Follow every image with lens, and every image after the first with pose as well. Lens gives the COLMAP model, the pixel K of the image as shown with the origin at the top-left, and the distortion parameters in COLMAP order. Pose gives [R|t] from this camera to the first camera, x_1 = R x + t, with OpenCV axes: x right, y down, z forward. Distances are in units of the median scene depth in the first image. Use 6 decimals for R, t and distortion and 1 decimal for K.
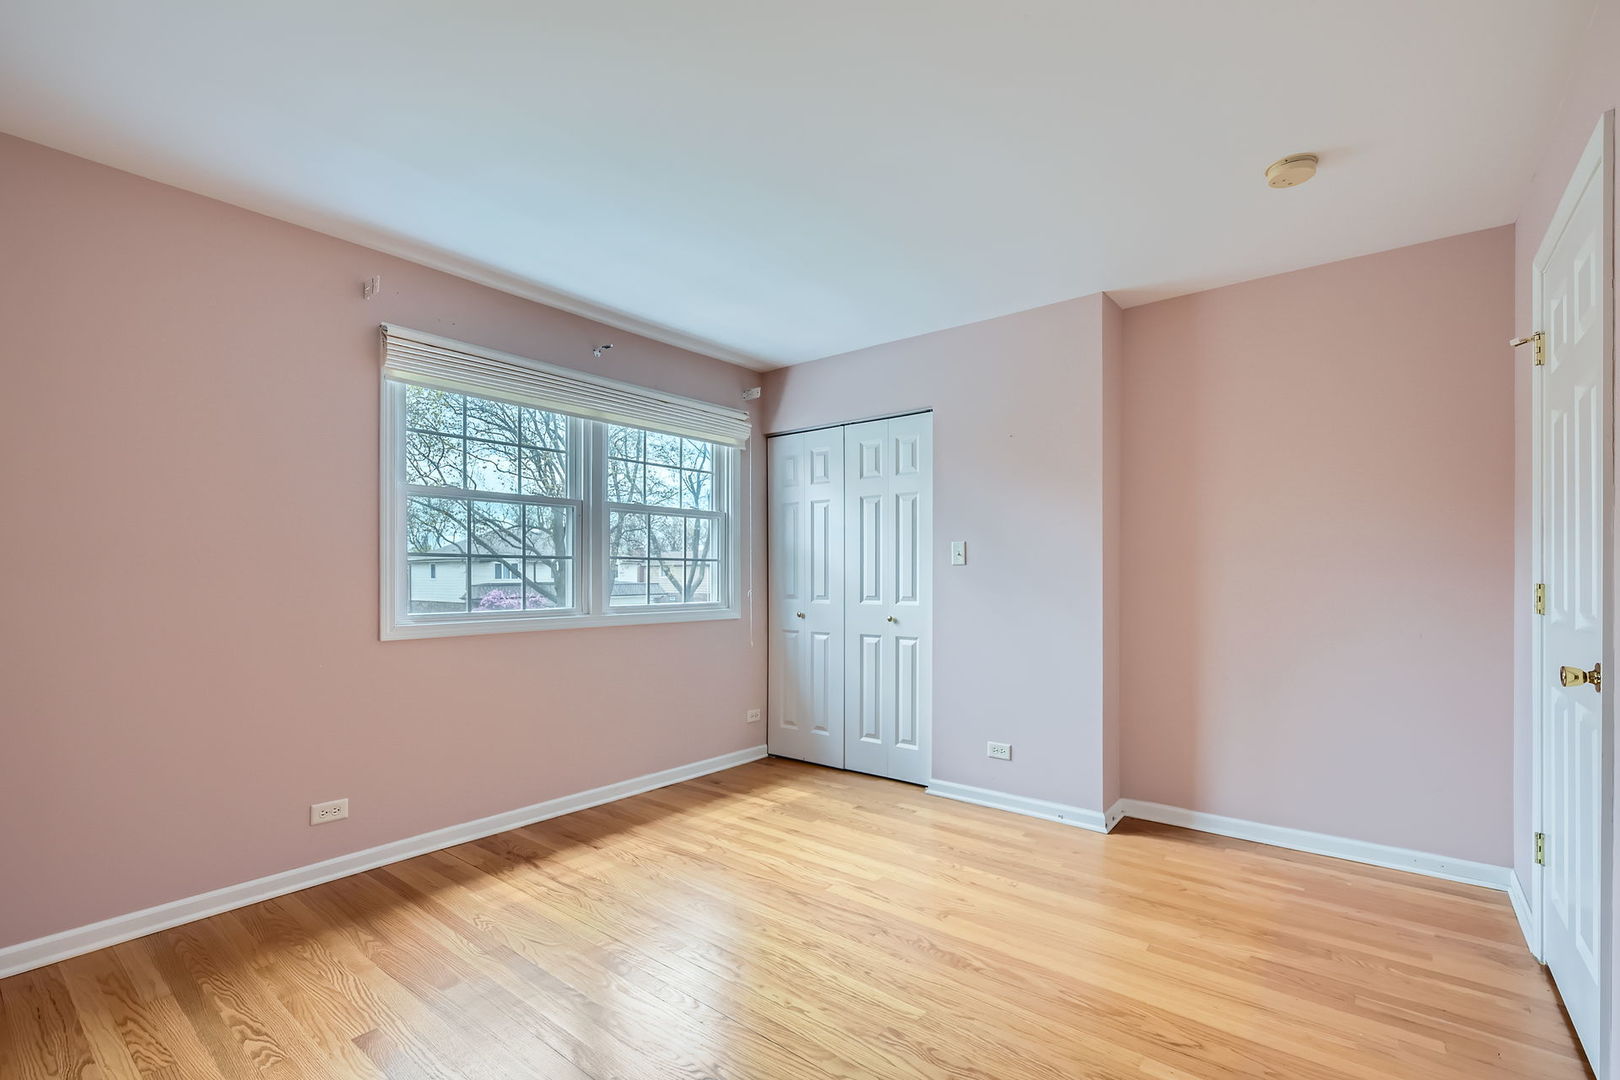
lens RADIAL K [[727.2, 0, 826.5], [0, 727.2, 571.5], [0, 0, 1]] dist [-0.008760, 0.000165]
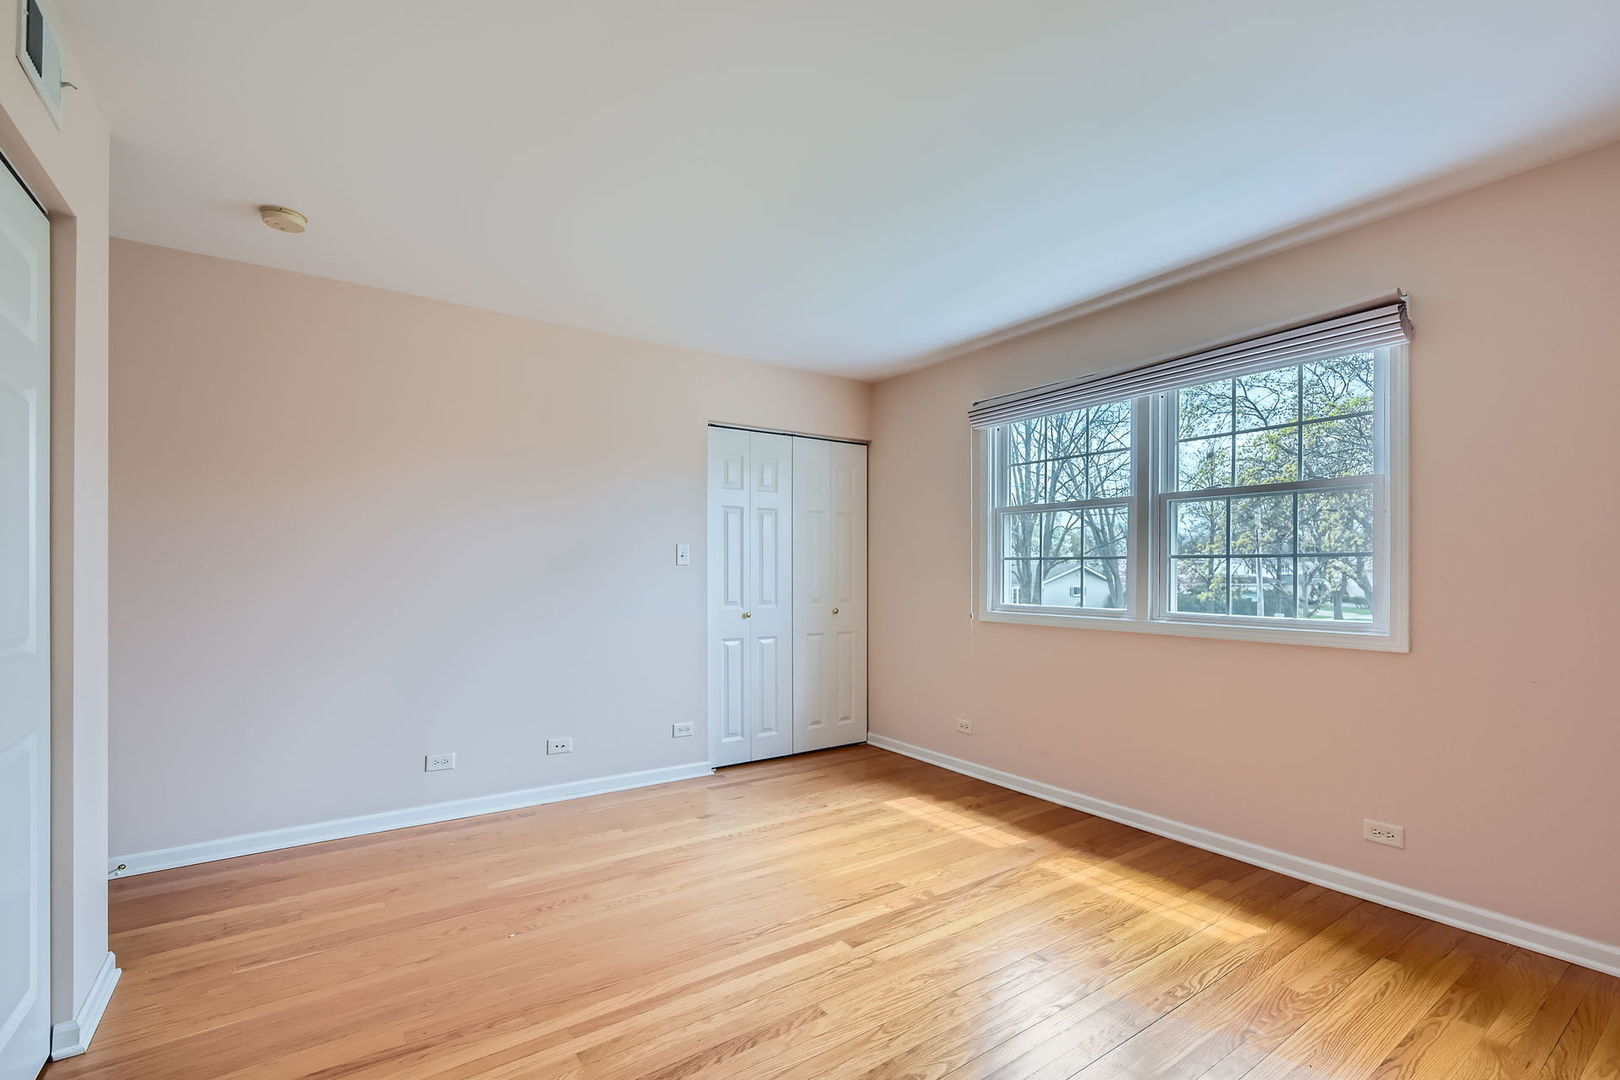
lens RADIAL K [[724.3, 0, 817.4], [0, 724.3, 563.7], [0, 0, 1]] dist [0.001387, 0.000494]
pose [[-0.287053, -0.009987, -0.957863, 0.747197], [-0.000265, 0.999946, -0.010346, -0.002125], [0.957915, -0.002716, -0.287041, 0.970821]]
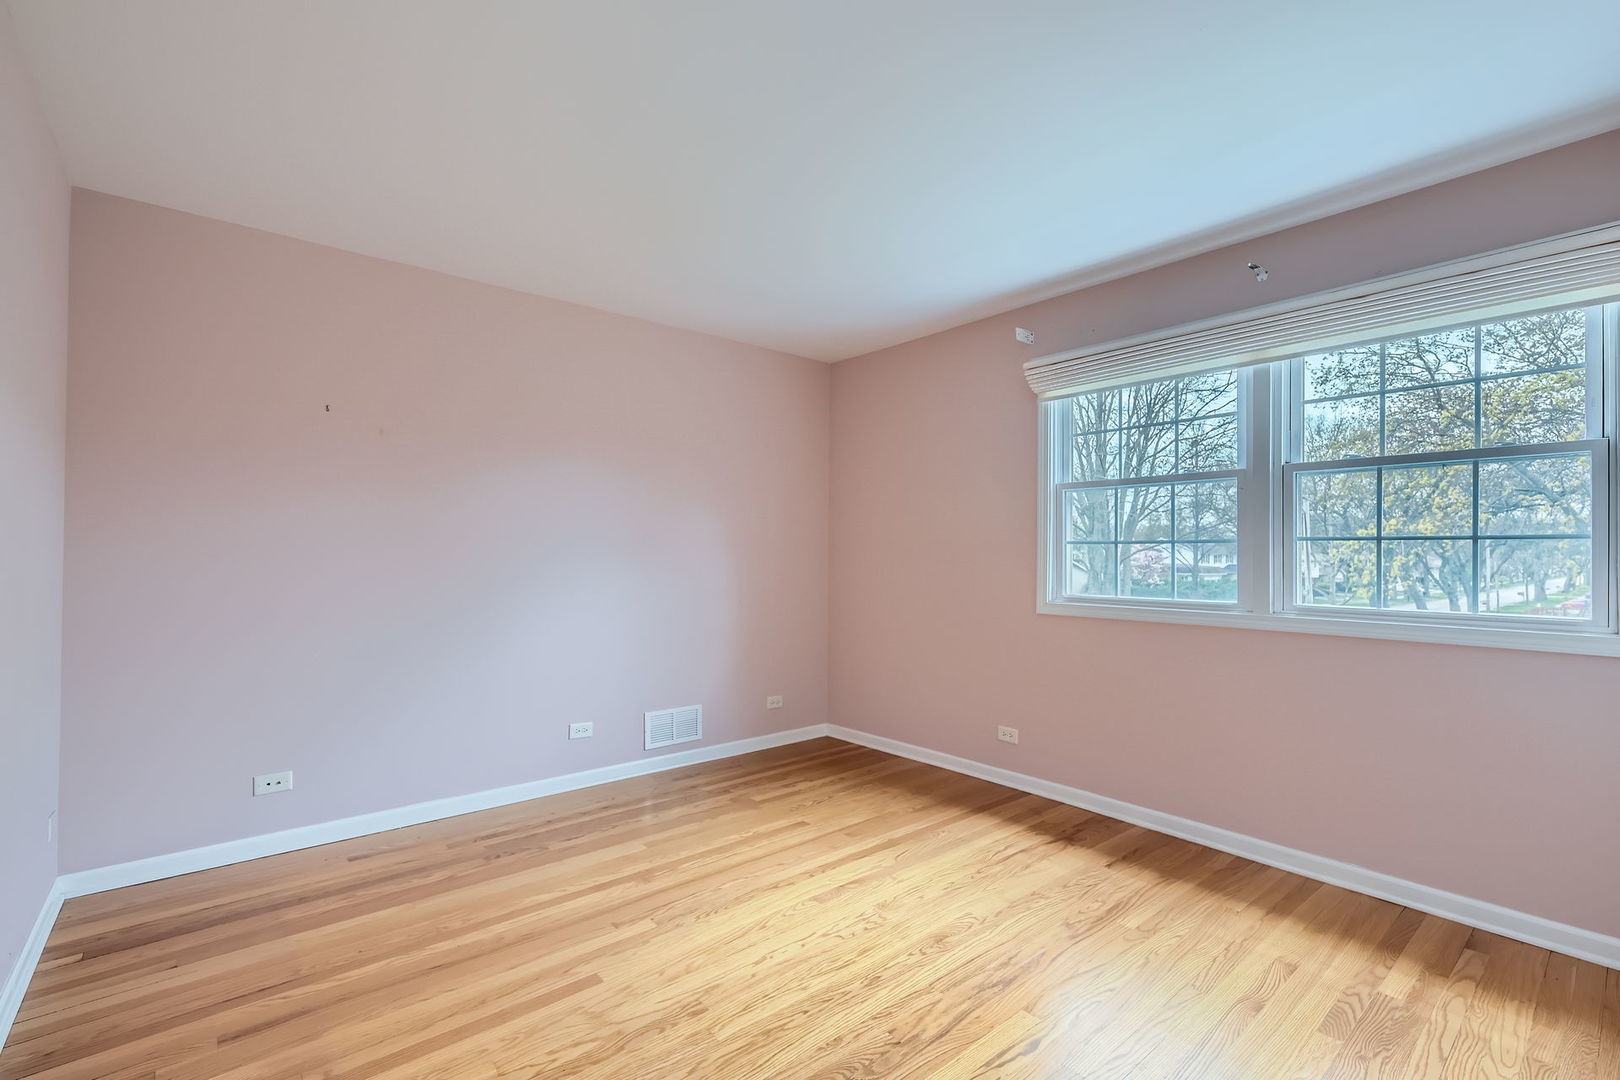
lens RADIAL K [[721.1, 0, 810.7], [0, 721.1, 549.6], [0, 0, 1]] dist [0.020734, 0.000256]
pose [[-0.212793, -0.008554, -0.977060, 0.611544], [0.001088, 0.999959, -0.008992, -0.002864], [0.977097, -0.002977, -0.212775, 0.787773]]
